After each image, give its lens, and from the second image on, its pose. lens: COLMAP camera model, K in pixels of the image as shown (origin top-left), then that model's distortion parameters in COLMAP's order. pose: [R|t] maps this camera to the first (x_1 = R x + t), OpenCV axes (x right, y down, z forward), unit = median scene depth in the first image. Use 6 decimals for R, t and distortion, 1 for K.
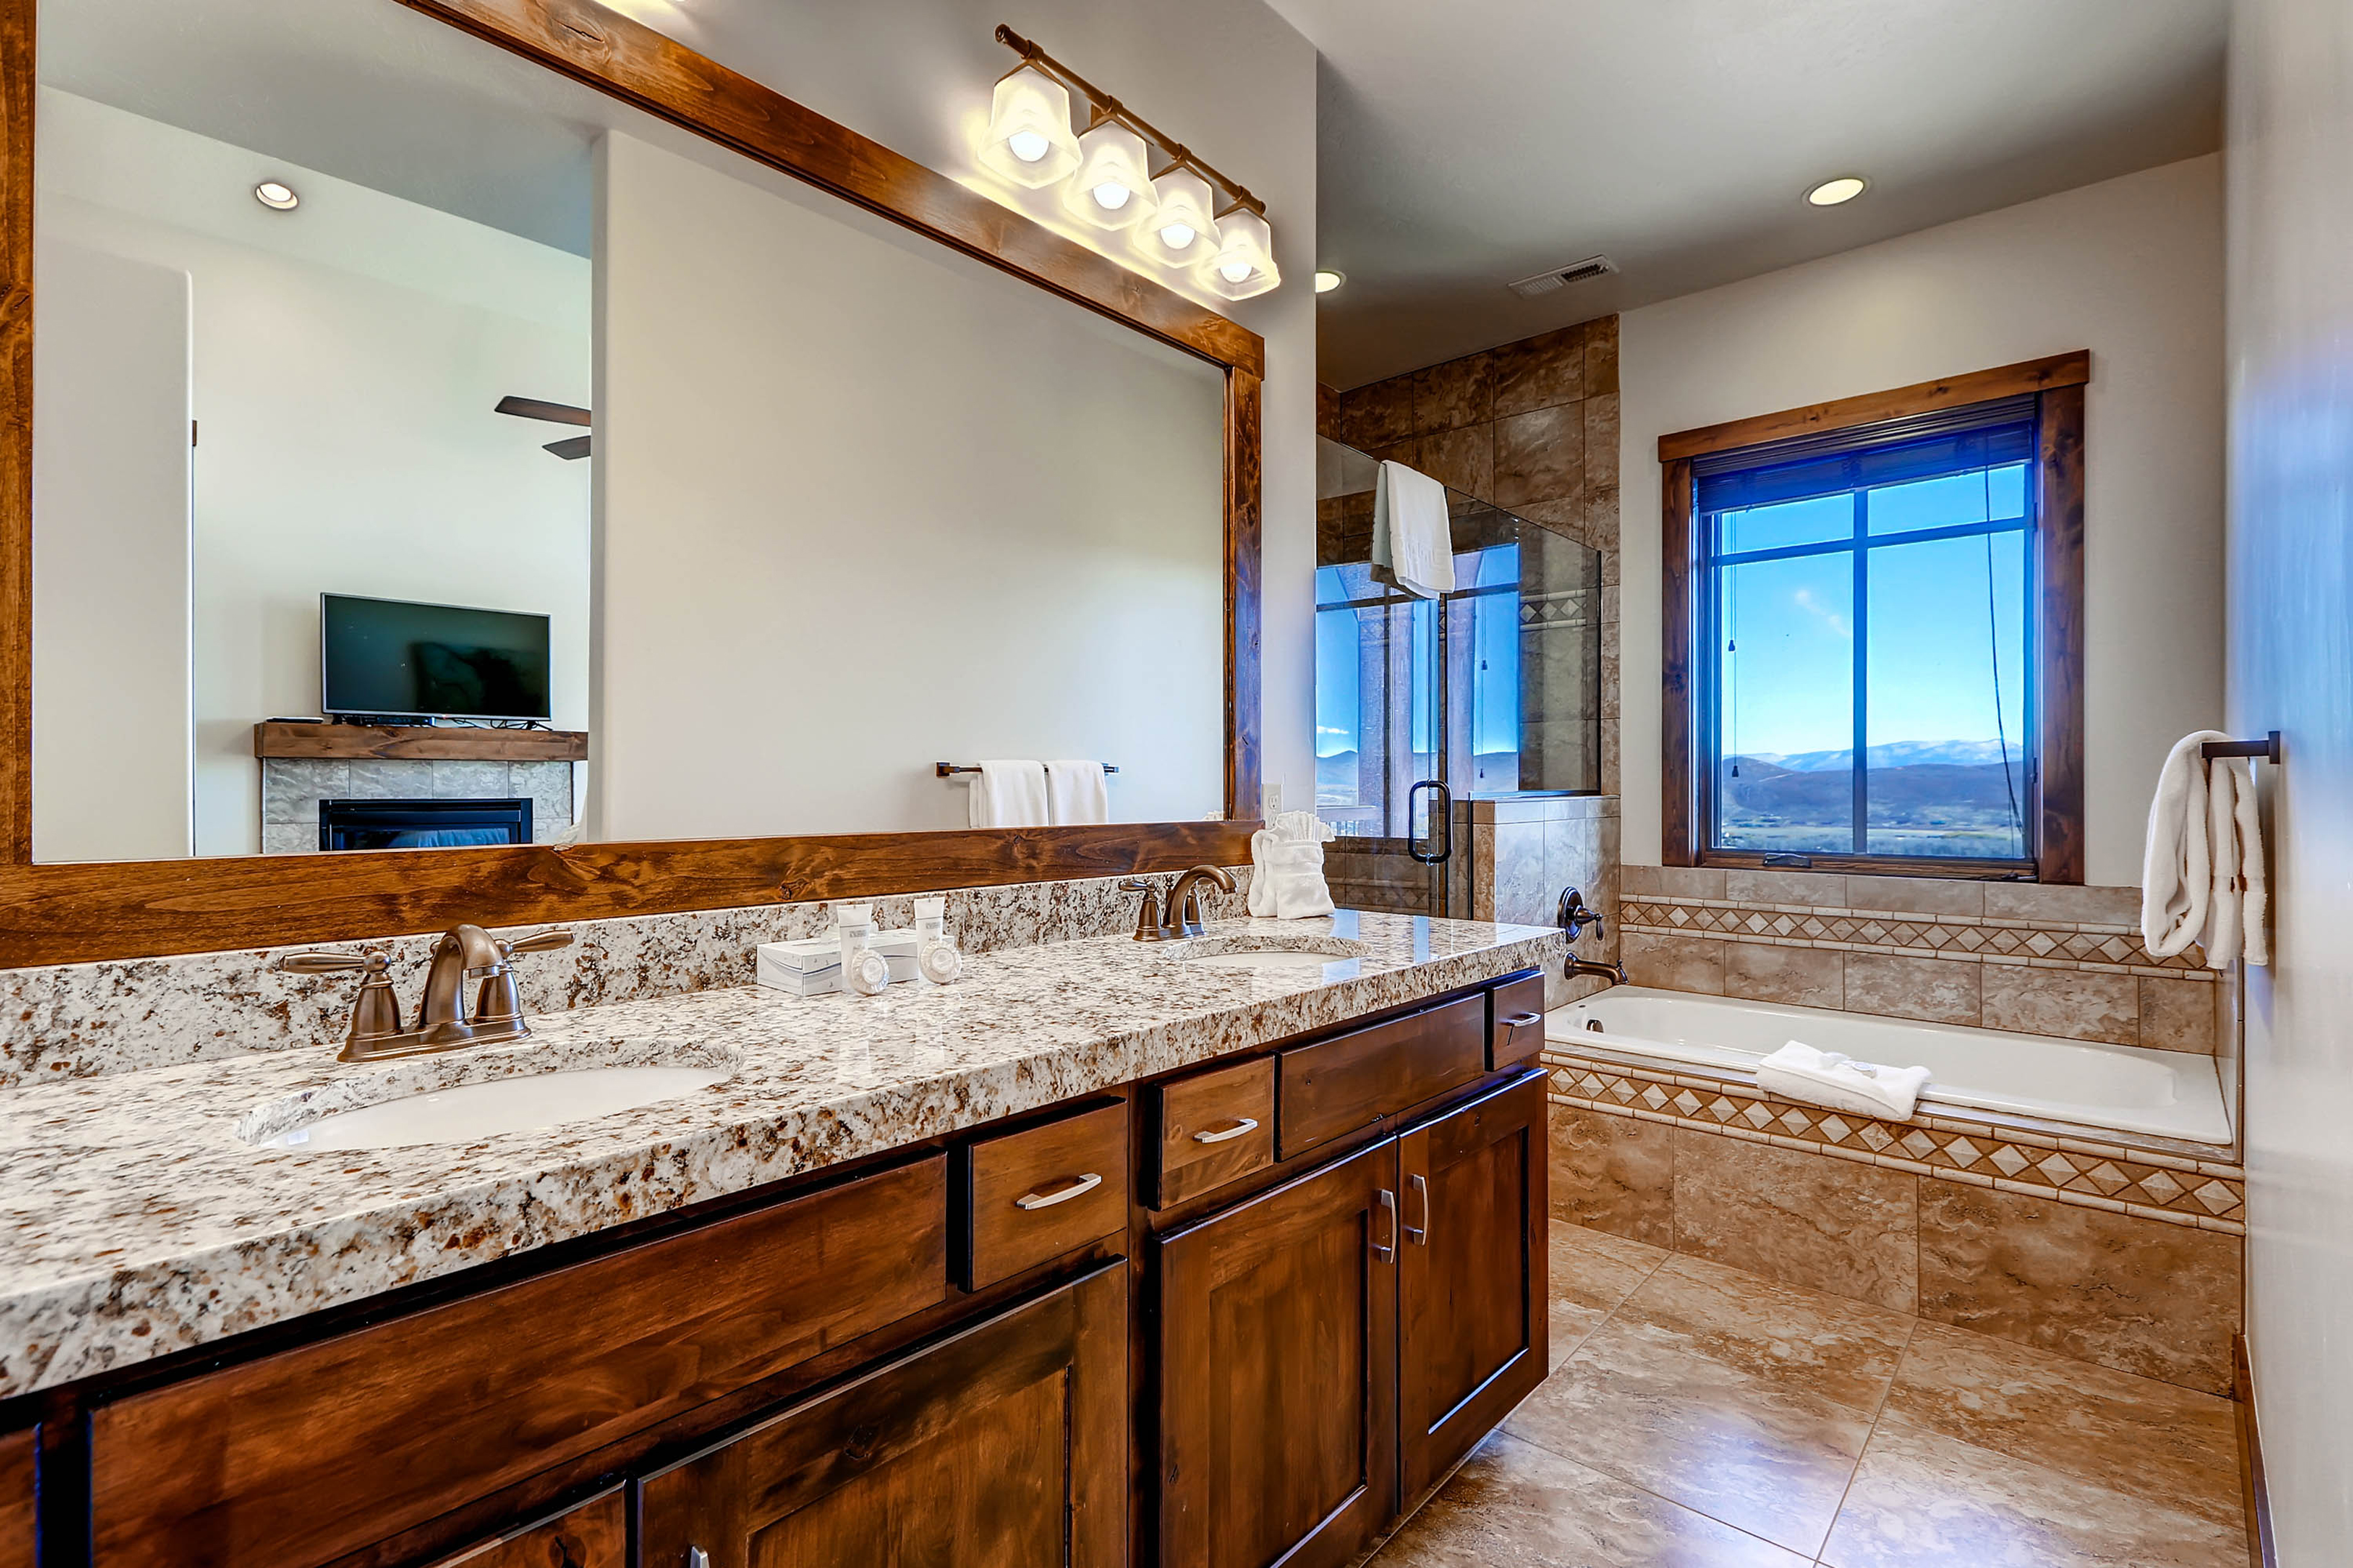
lens RADIAL K [[1100.3, 0, 1167.9], [0, 1100.3, 785.3], [0, 0, 1]] dist [0.011791, -0.002771]
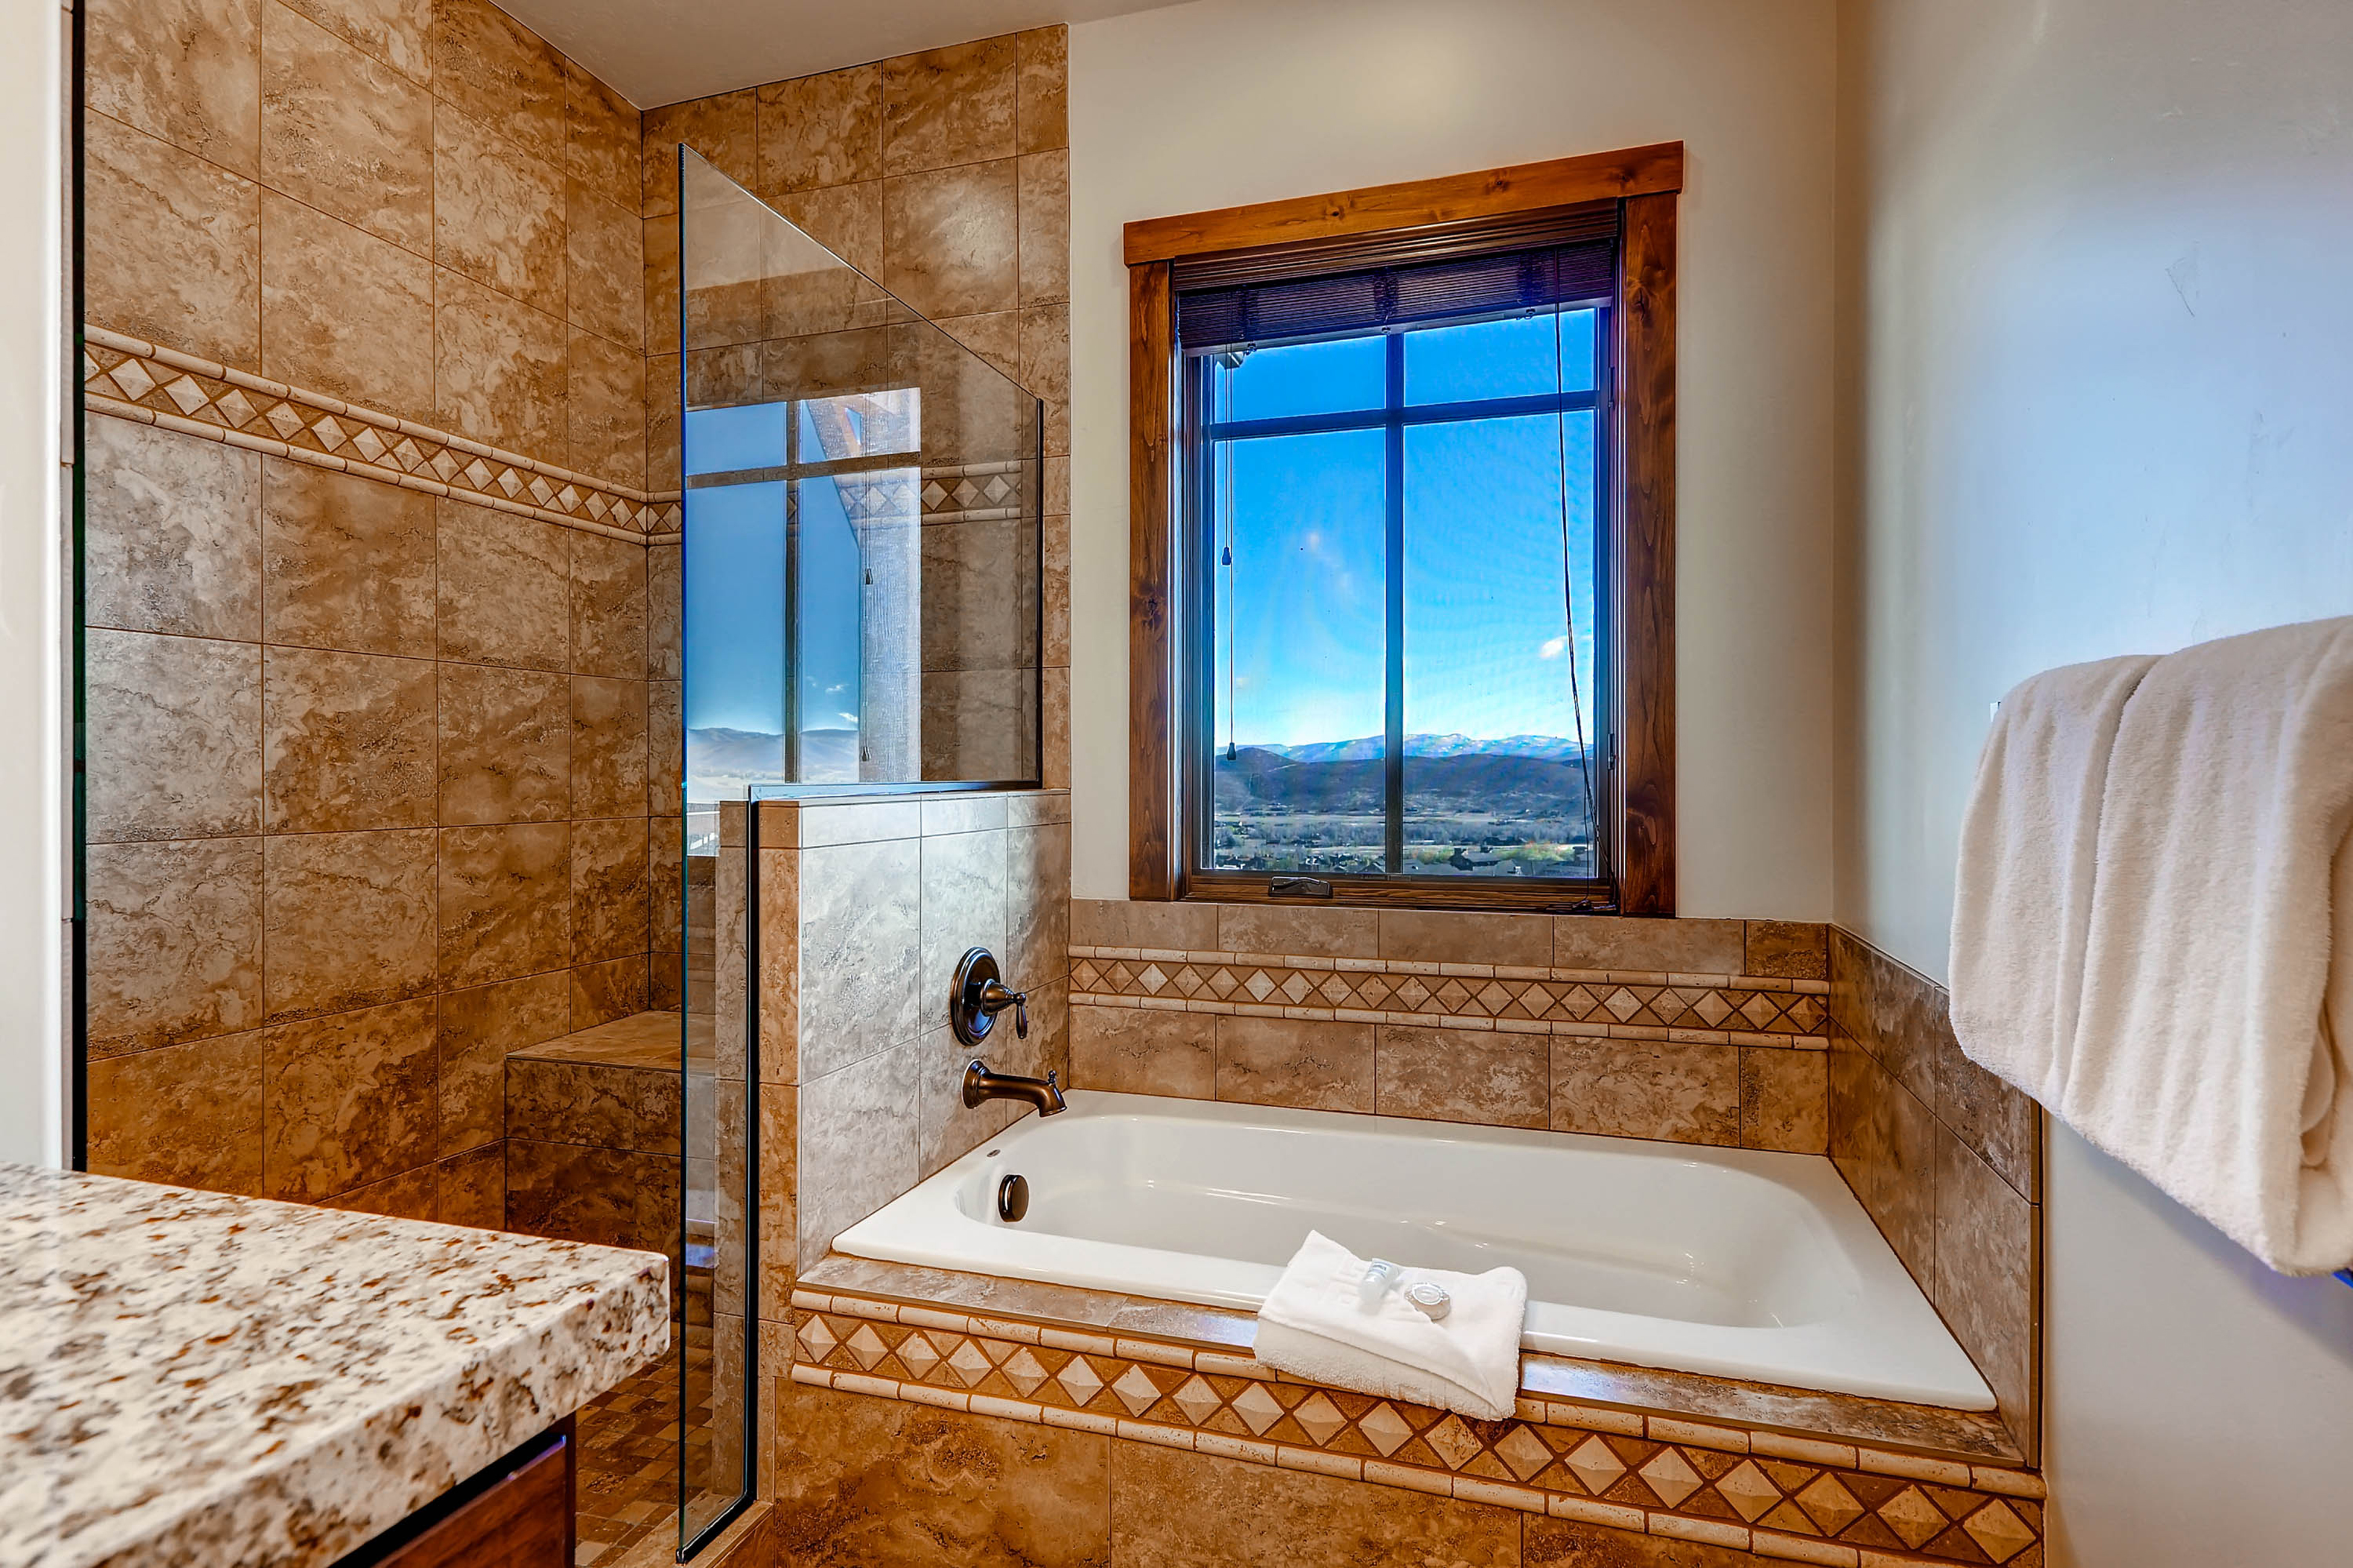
lens RADIAL K [[1203.7, 0, 1178.5], [0, 1203.7, 782.2], [0, 0, 1]] dist [0.000355, 0.000755]
pose [[0.914273, -0.001416, 0.405096, 0.224287], [-0.000802, 0.999986, 0.005305, 0.001765], [-0.405097, -0.005175, 0.914259, 0.411891]]
